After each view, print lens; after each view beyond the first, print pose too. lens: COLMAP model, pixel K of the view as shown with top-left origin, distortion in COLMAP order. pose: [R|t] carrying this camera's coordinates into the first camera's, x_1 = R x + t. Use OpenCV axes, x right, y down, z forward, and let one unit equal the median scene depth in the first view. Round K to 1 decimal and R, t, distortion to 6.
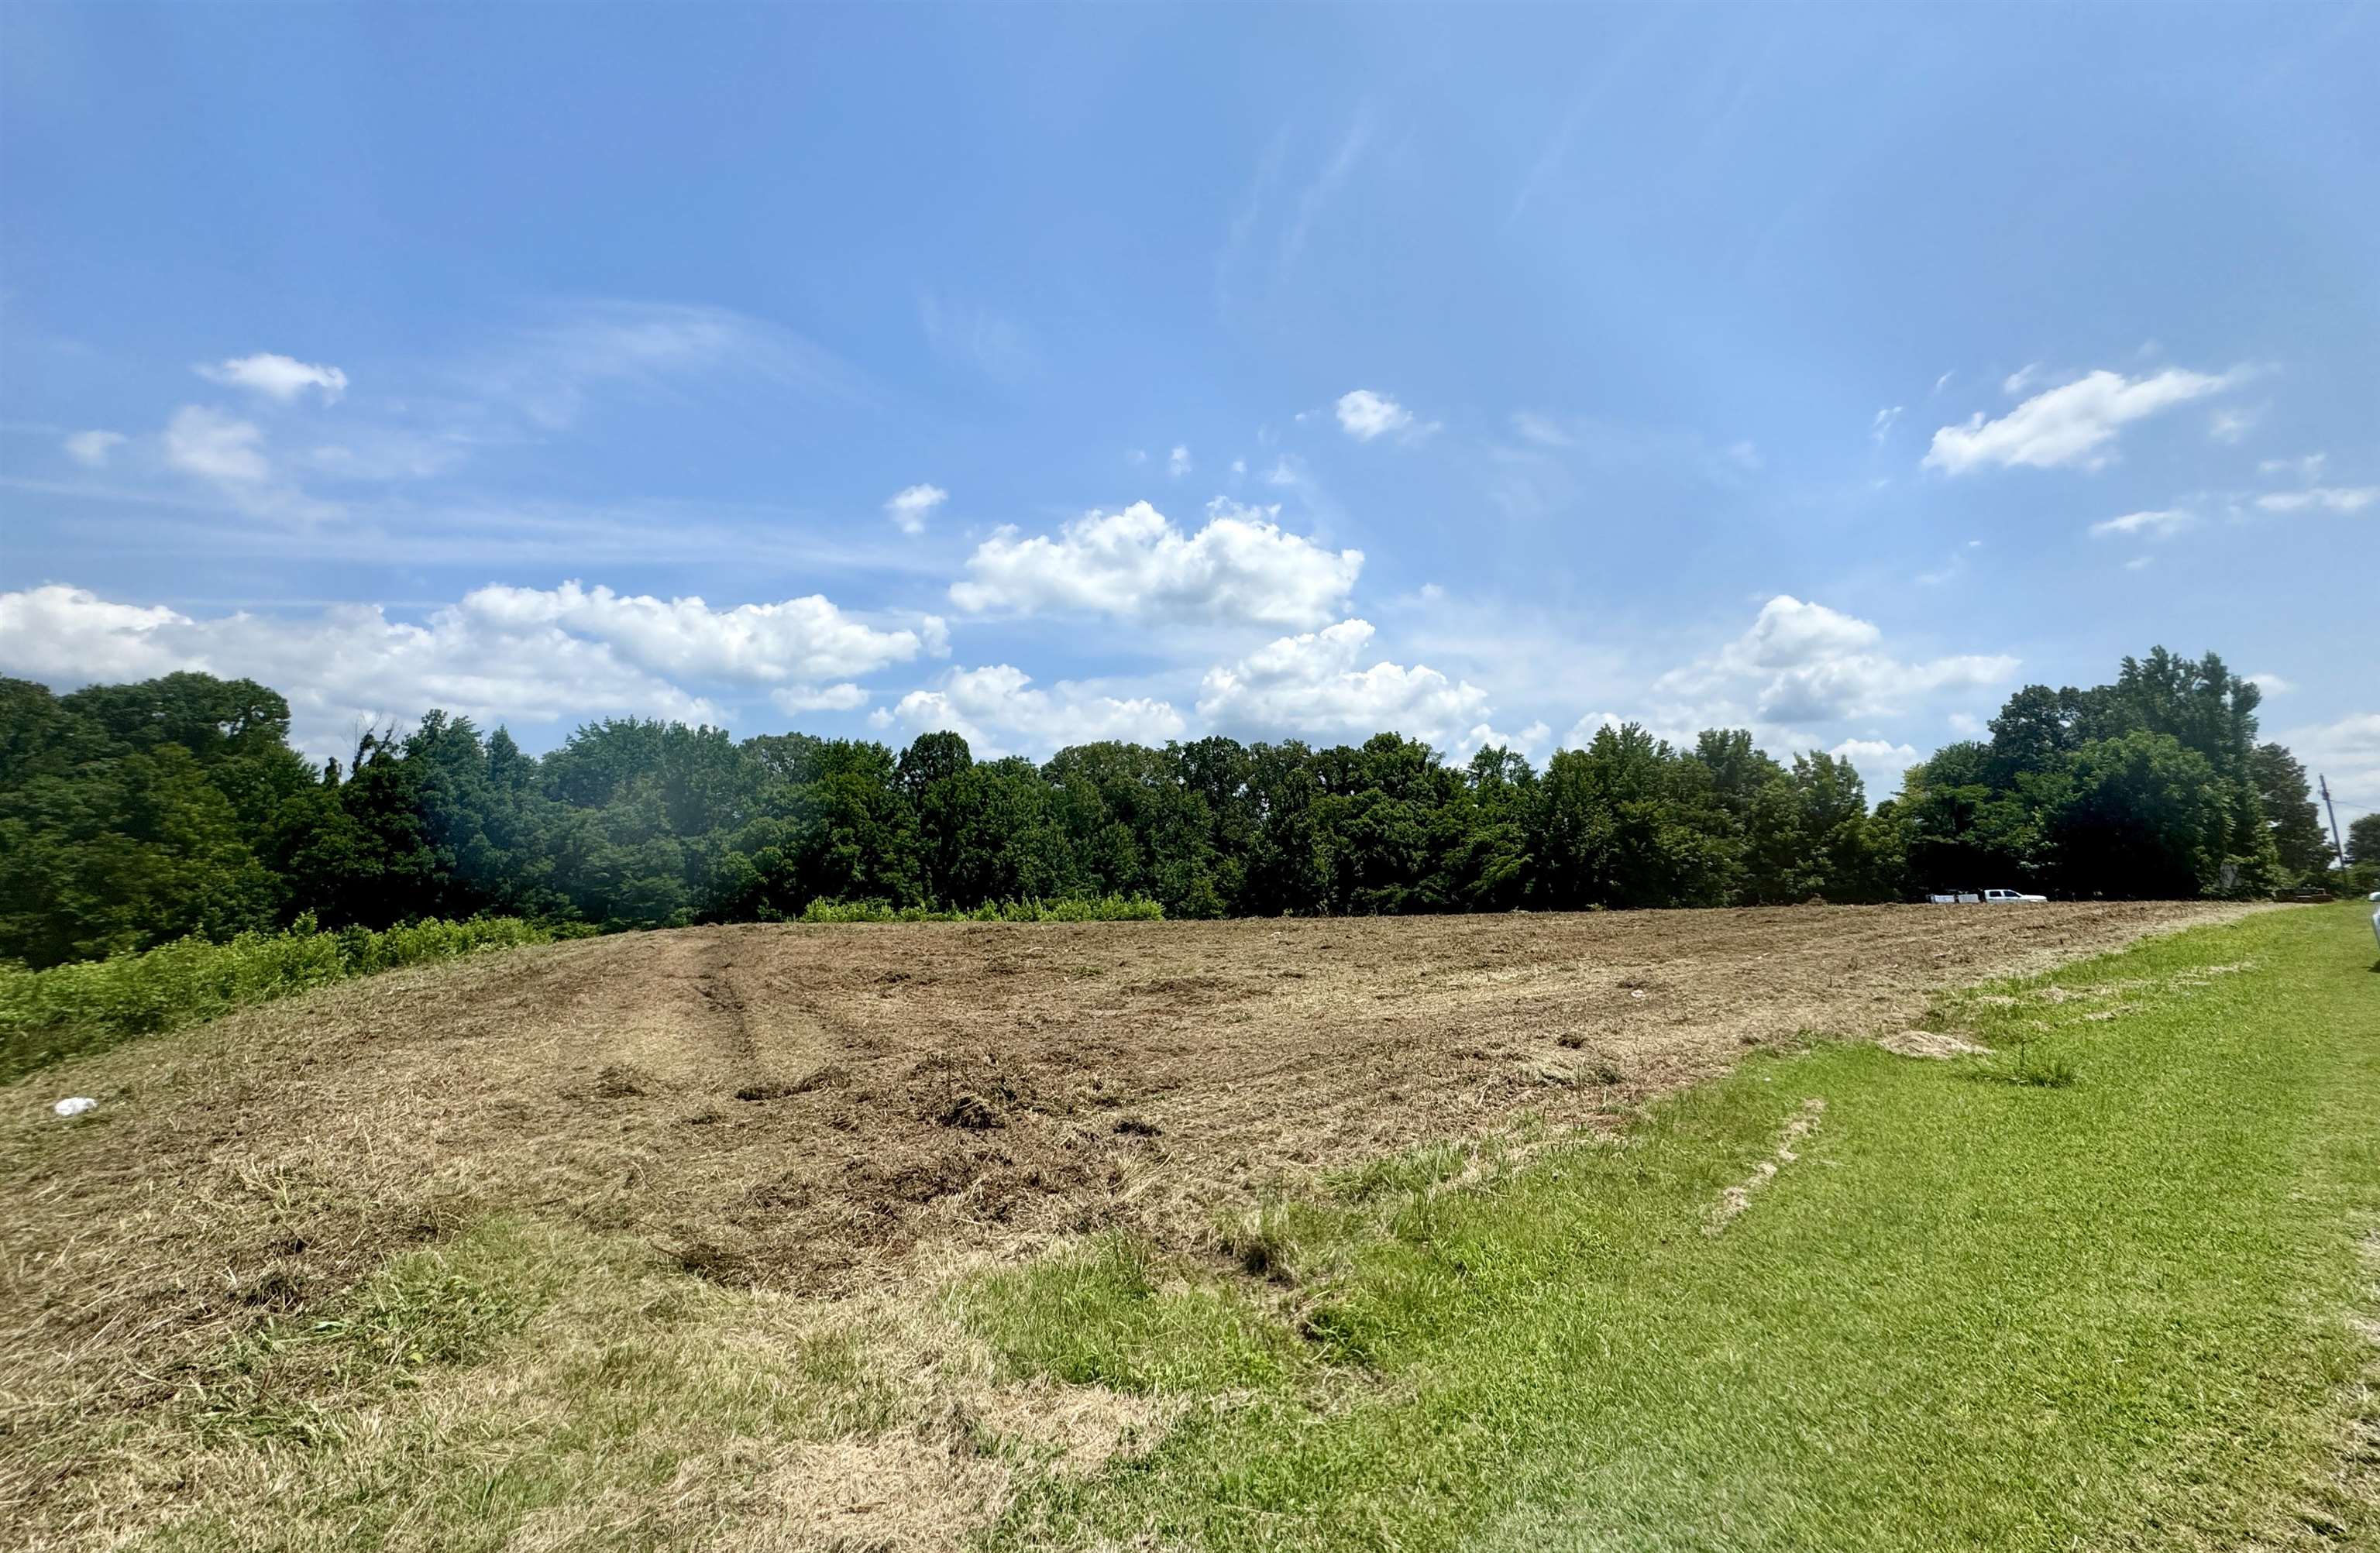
lens RADIAL K [[971.6, 0, 1223.0], [0, 971.6, 702.9], [0, 0, 1]] dist [0.000305, 0.000316]
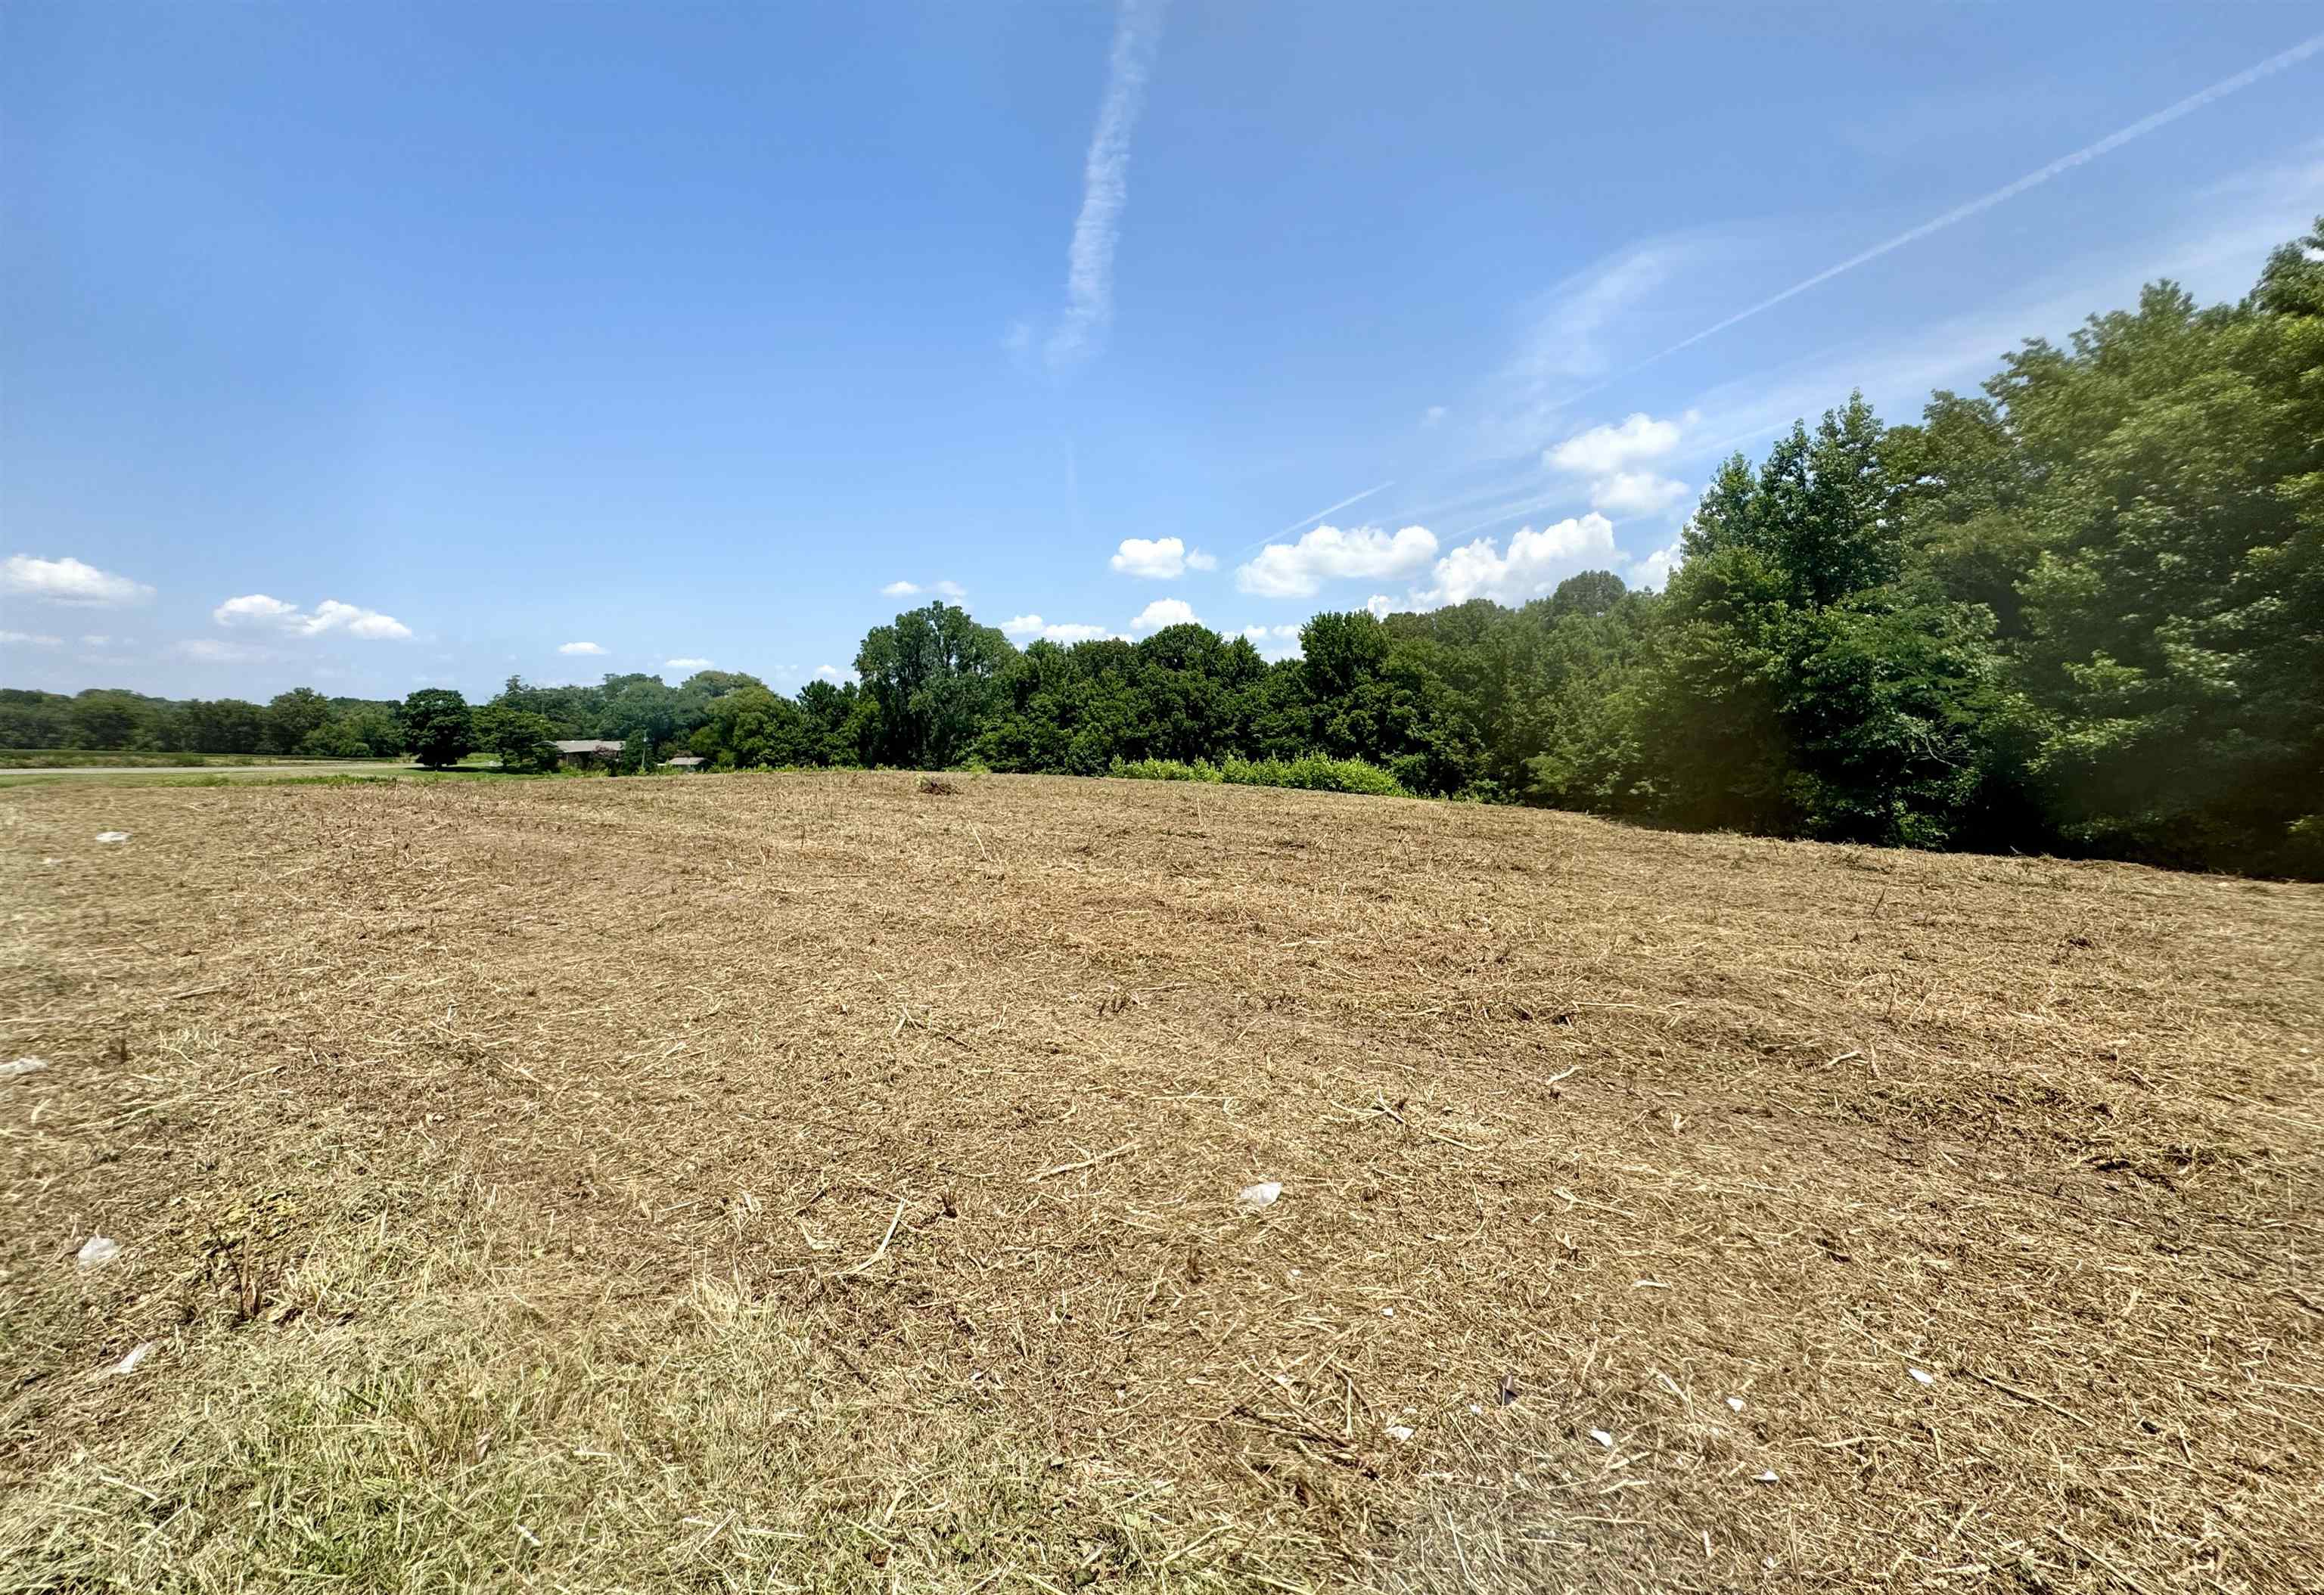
lens RADIAL K [[926.5, 0, 1160.9], [0, 926.5, 709.8], [0, 0, 1]] dist [-0.000857, -0.000288]
pose [[0.292823, -0.035055, -0.955524, 0.508280], [0.184334, 0.982651, 0.020440, 0.079046], [0.938230, -0.182121, 0.294204, 0.440423]]
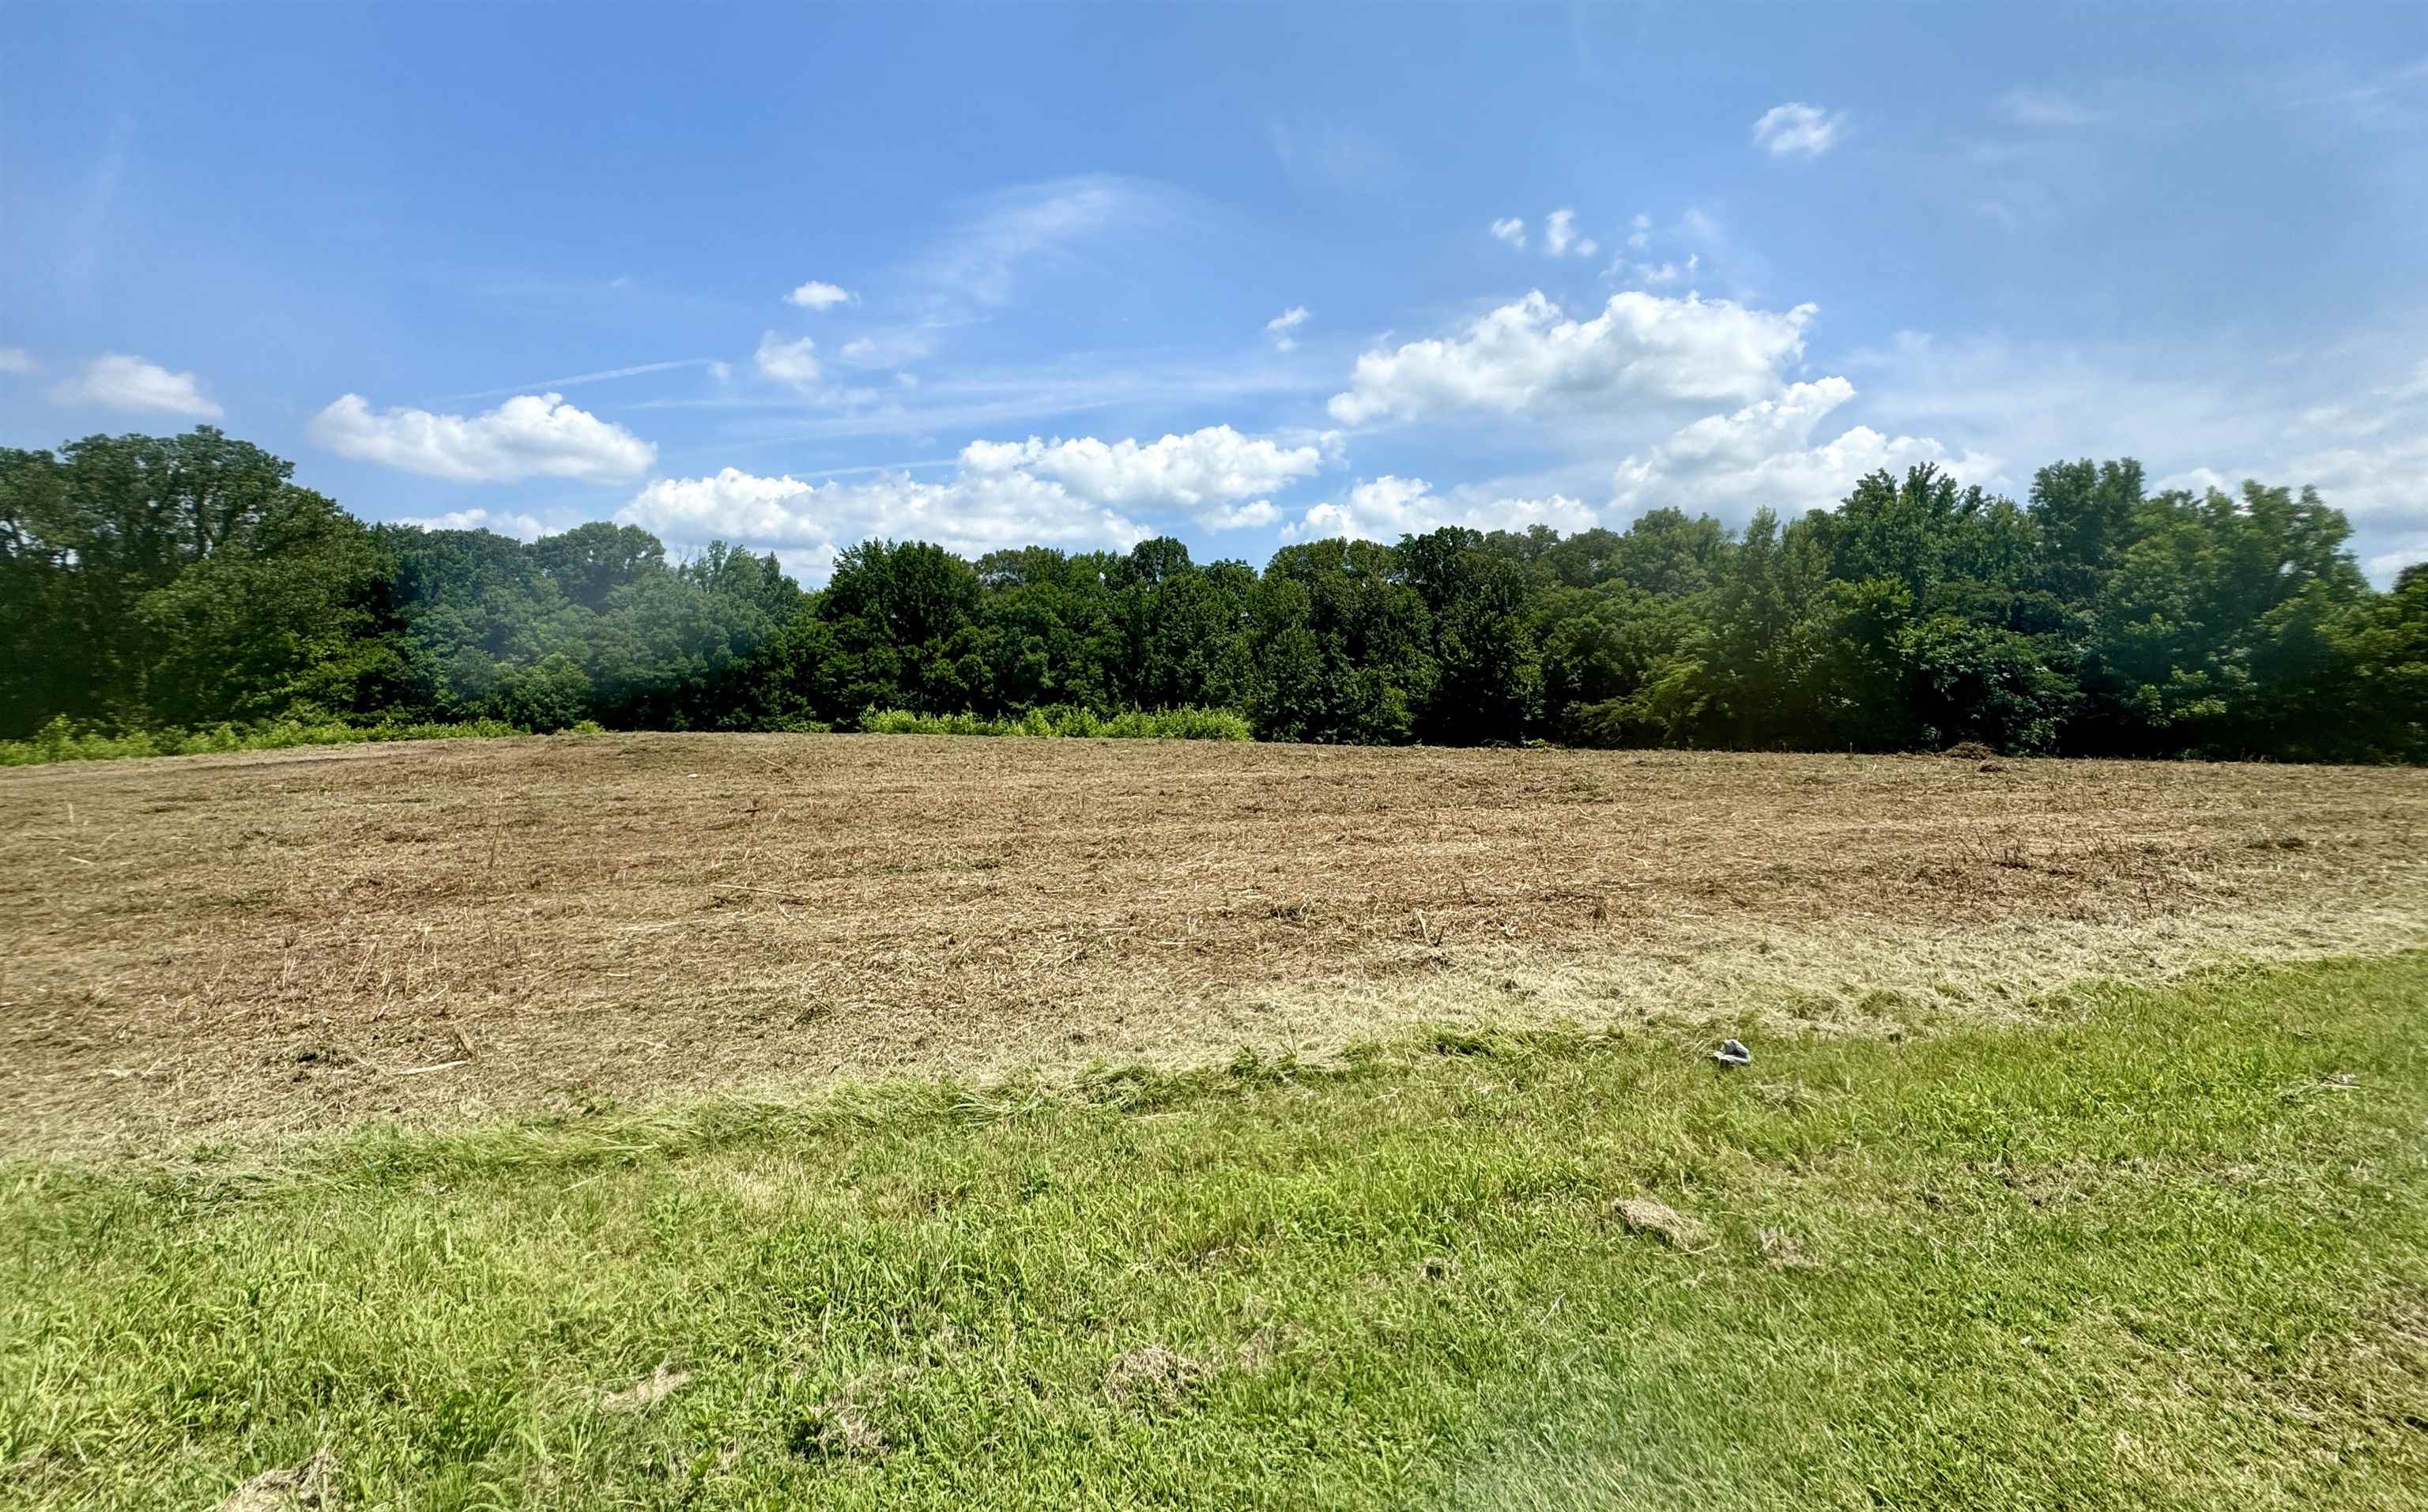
lens RADIAL K [[967.8, 0, 1213.8], [0, 967.8, 579.7], [0, 0, 1]] dist [-0.002263, -0.000055]
pose [[0.909774, -0.036153, -0.413527, 0.203100], [0.065288, 0.996264, 0.056537, 0.024427], [0.409938, -0.078434, 0.908735, 0.158266]]
